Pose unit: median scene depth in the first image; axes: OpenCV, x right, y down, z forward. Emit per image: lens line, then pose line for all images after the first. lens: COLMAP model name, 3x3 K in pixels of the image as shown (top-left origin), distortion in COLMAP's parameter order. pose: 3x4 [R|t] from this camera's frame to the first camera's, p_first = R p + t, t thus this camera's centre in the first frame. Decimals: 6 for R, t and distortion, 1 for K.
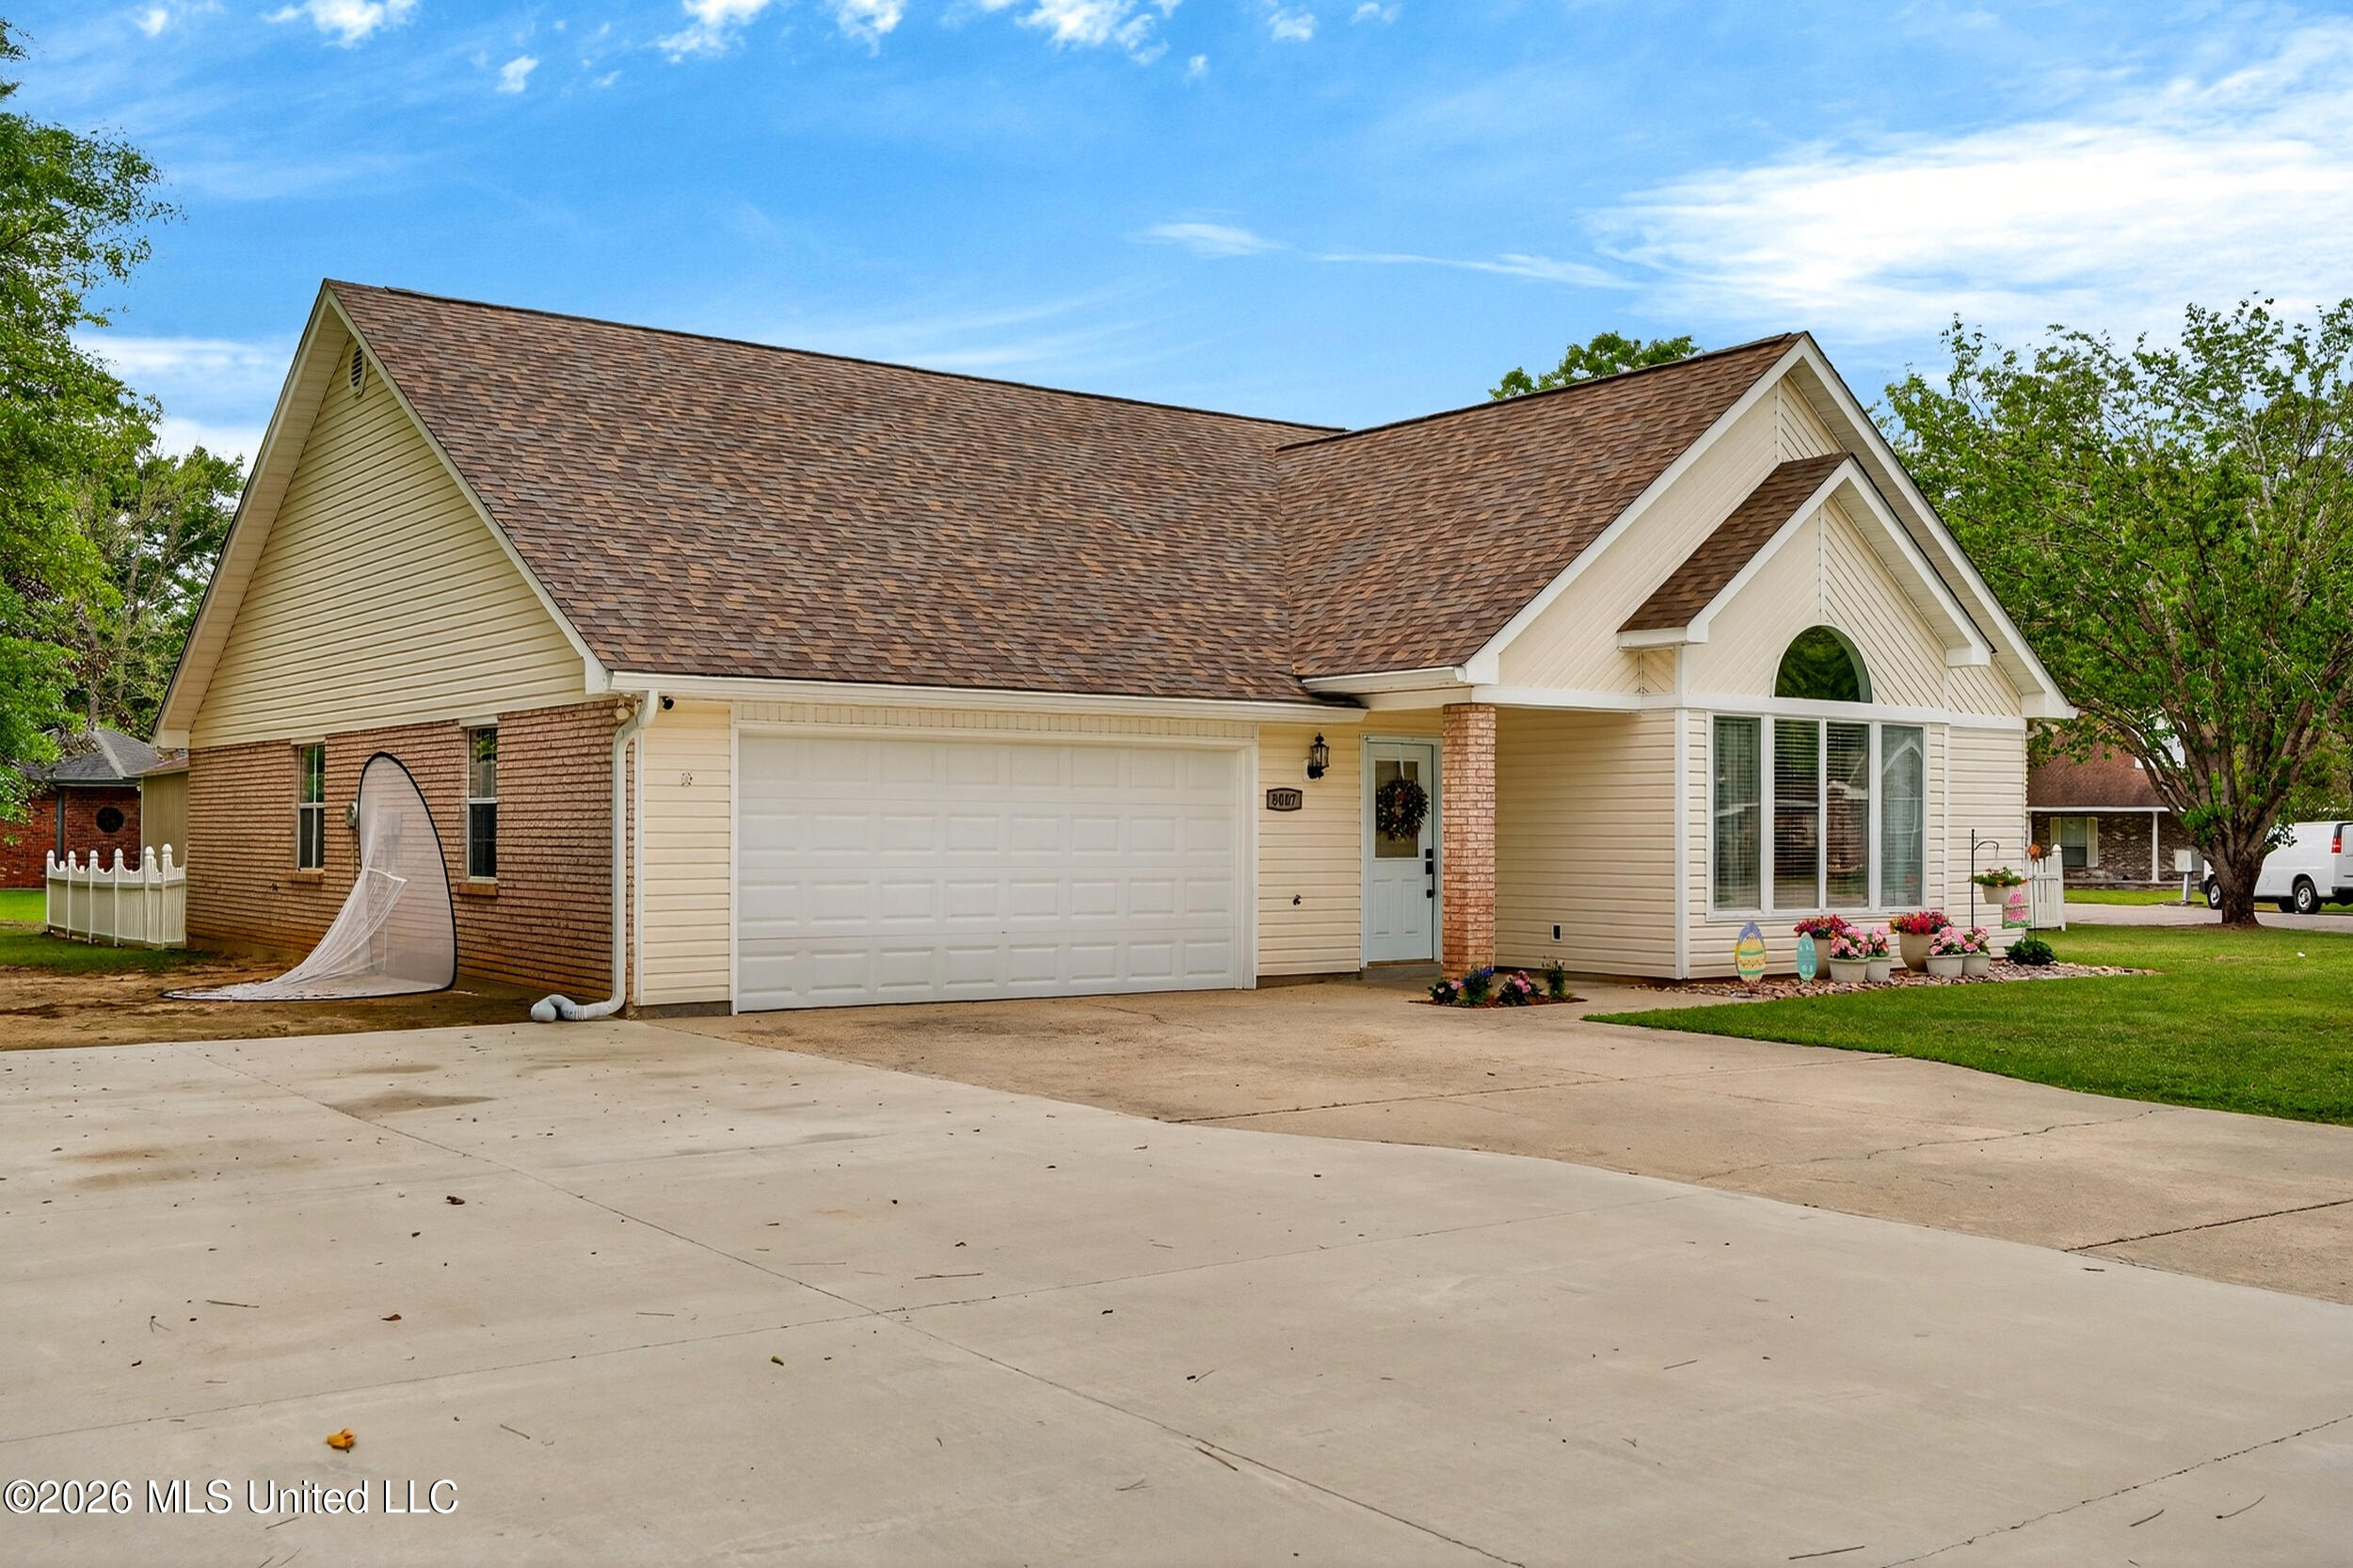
lens RADIAL K [[2221.0, 0, 1178.4], [0, 2221.0, 784.7], [0, 0, 1]] dist [-0.029964, 0.000000]
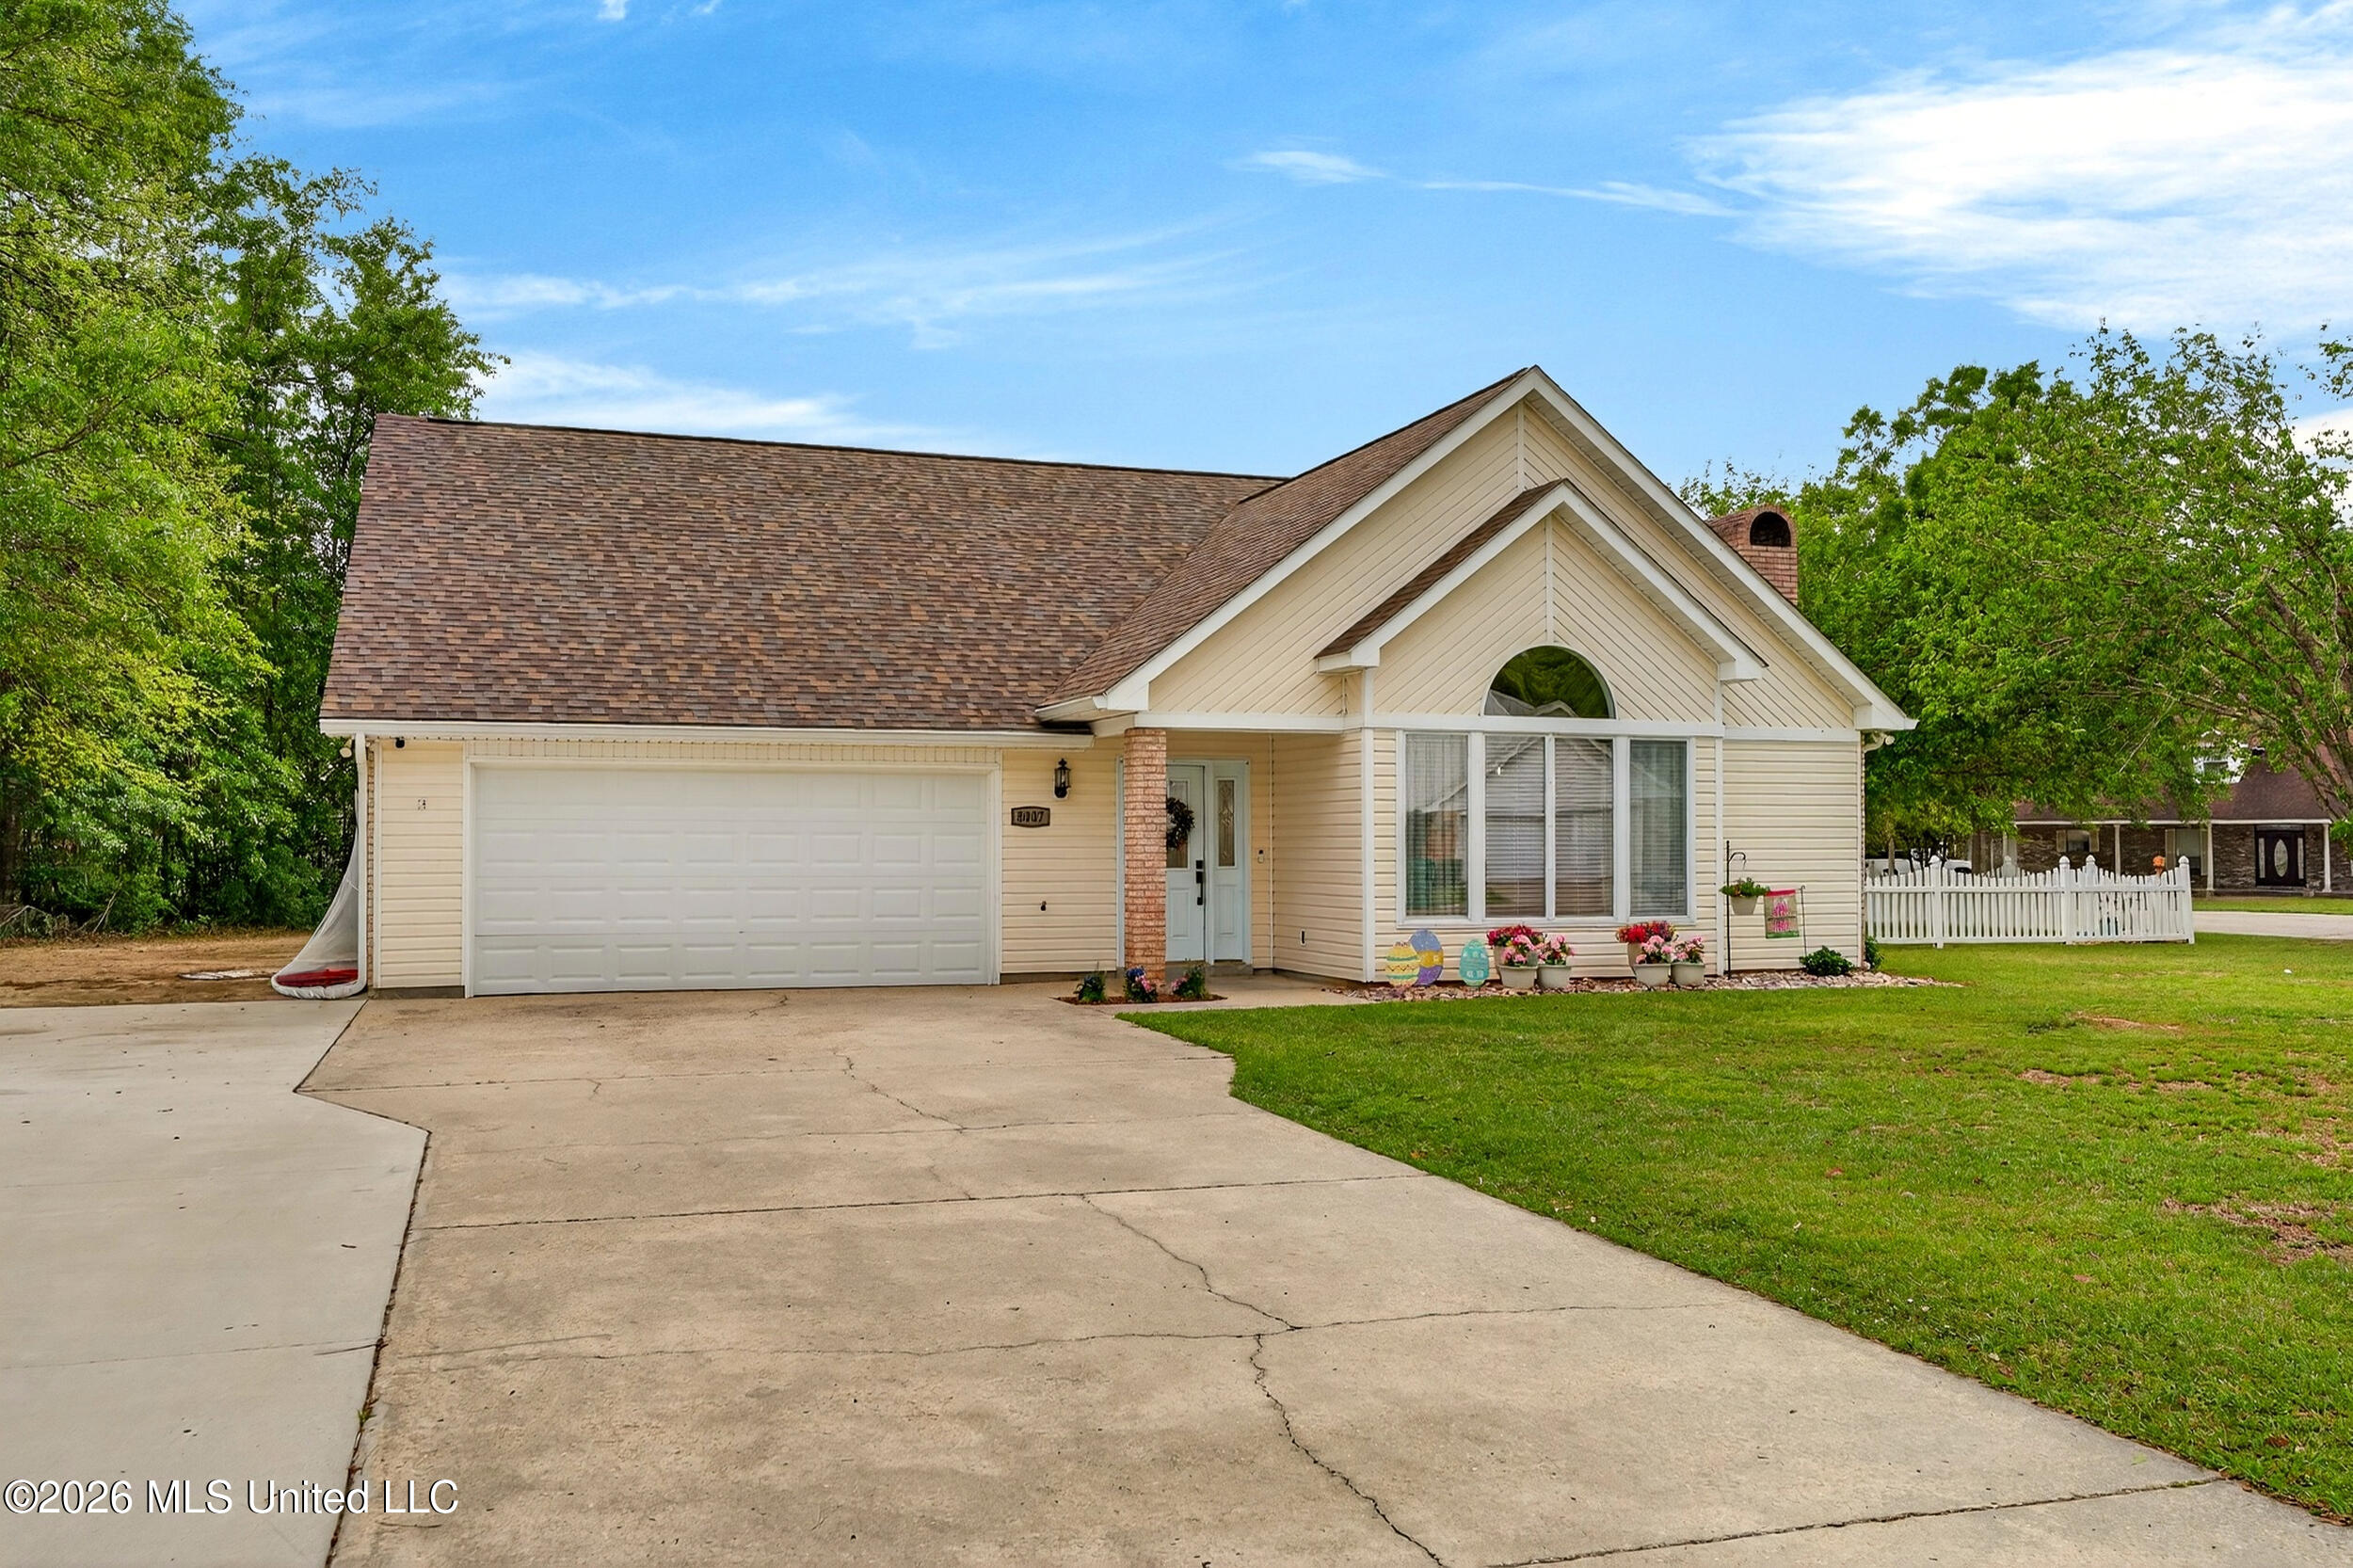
lens RADIAL K [[1949.4, 0, 1186.4], [0, 1949.4, 787.9], [0, 0, 1]] dist [-0.016969, -0.016760]
pose [[0.957499, -0.011470, -0.288208, 0.406891], [0.009270, 0.999917, -0.008996, 0.001740], [0.288287, 0.005942, 0.957526, 0.076663]]
